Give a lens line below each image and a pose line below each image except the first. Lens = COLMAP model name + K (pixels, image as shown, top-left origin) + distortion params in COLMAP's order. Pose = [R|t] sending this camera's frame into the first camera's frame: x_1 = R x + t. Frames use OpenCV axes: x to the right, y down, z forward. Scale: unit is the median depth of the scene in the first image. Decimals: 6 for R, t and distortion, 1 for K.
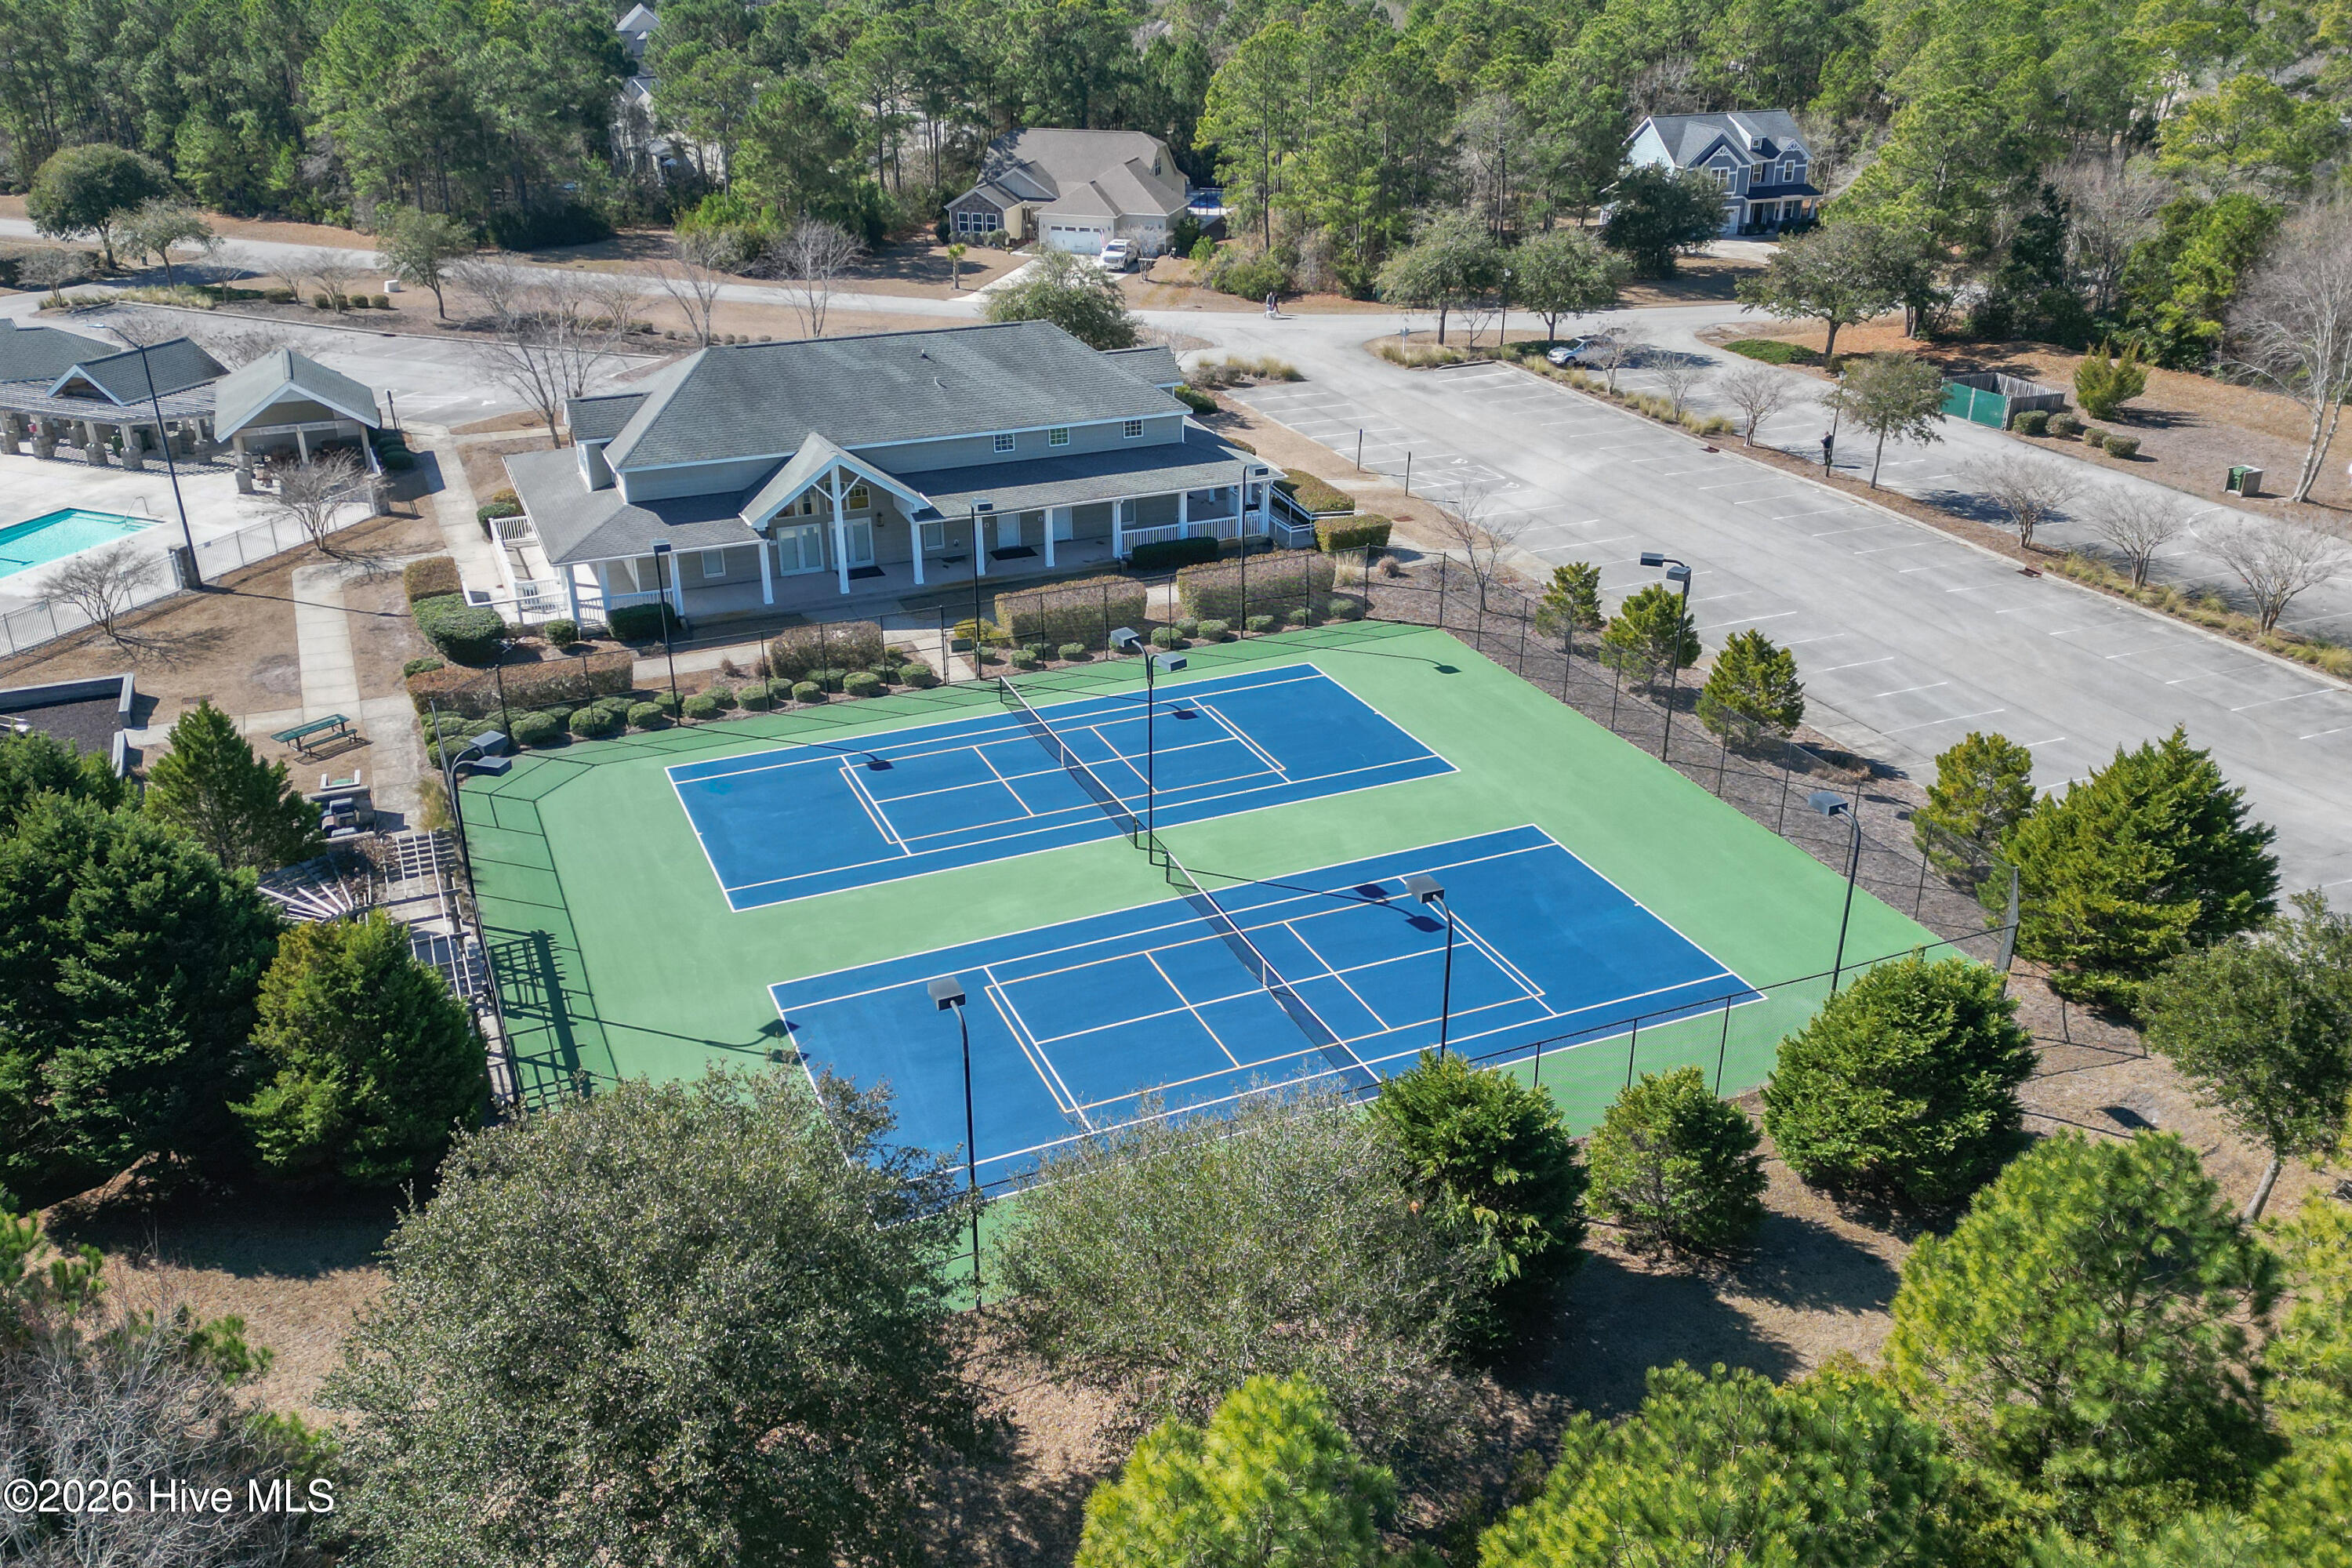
lens RADIAL K [[1851.1, 0, 1176.0], [0, 1851.1, 784.0], [0, 0, 1]] dist [0.114128, -0.137316]
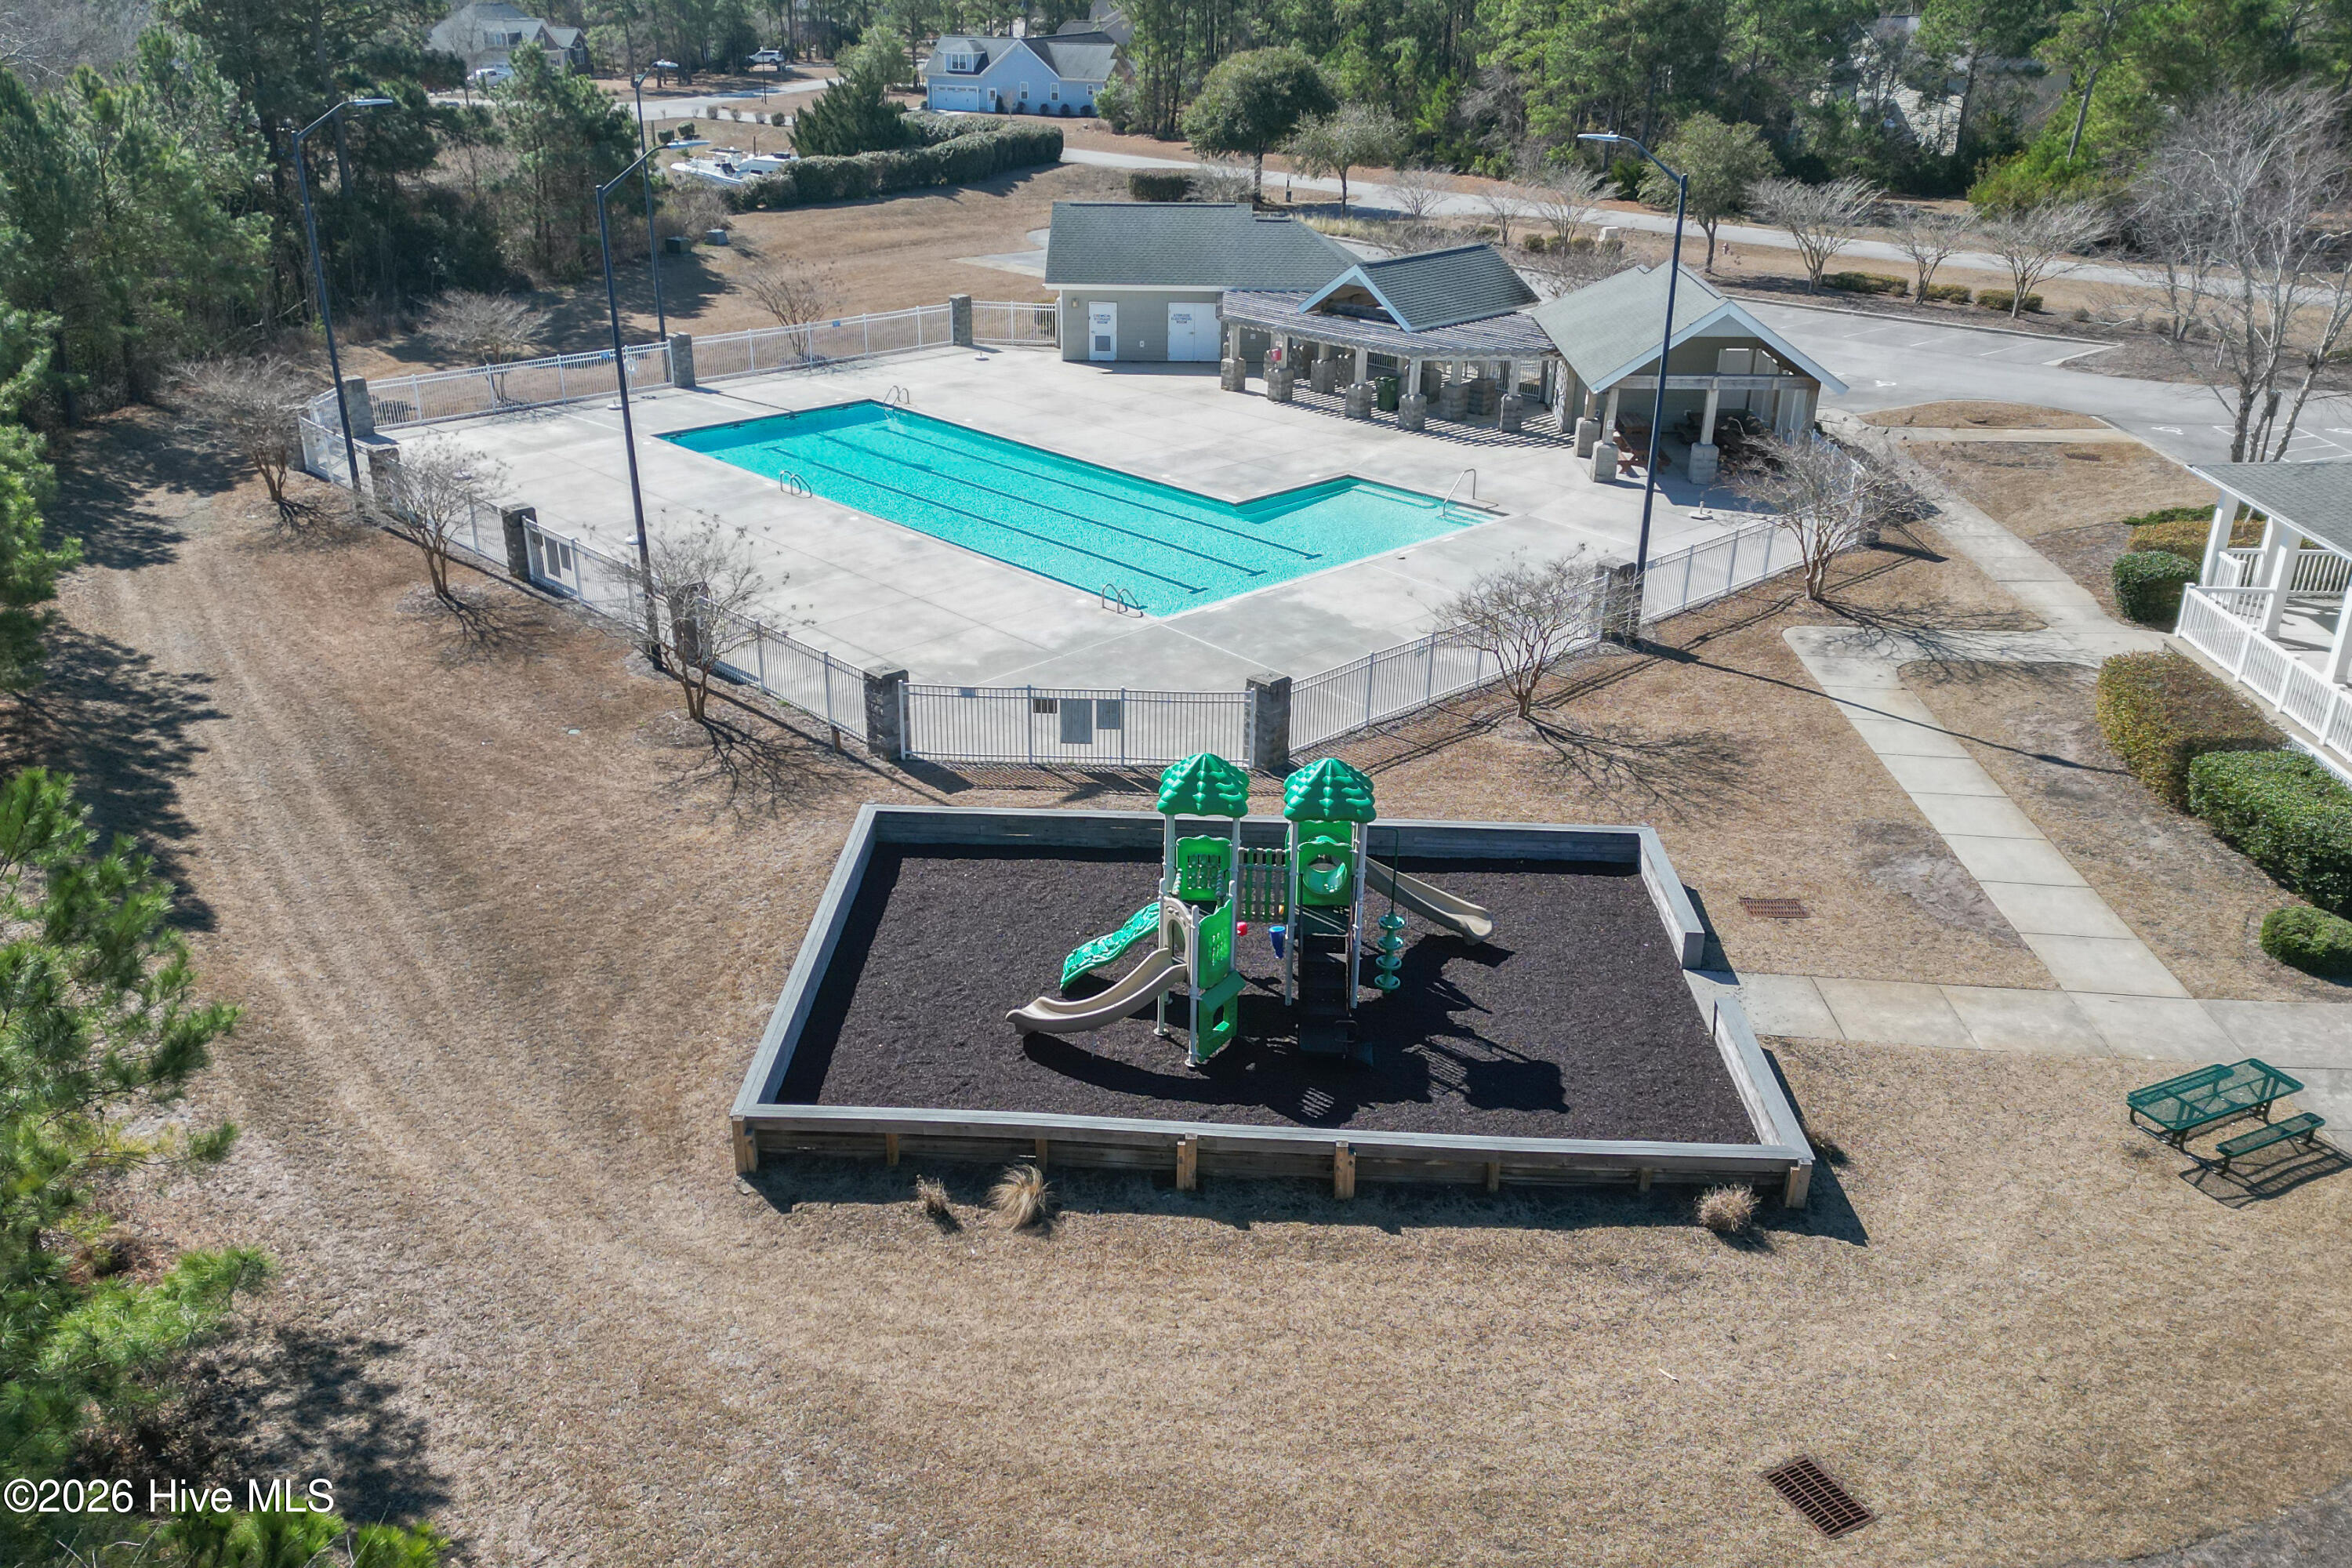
lens RADIAL K [[1851.1, 0, 1176.0], [0, 1851.1, 784.0], [0, 0, 1]] dist [0.114128, -0.137316]
pose [[0.900348, 0.183816, -0.394444, -0.433315], [-0.194266, 0.980854, 0.013665, -0.047909], [0.389404, 0.064324, 0.918818, 0.479484]]
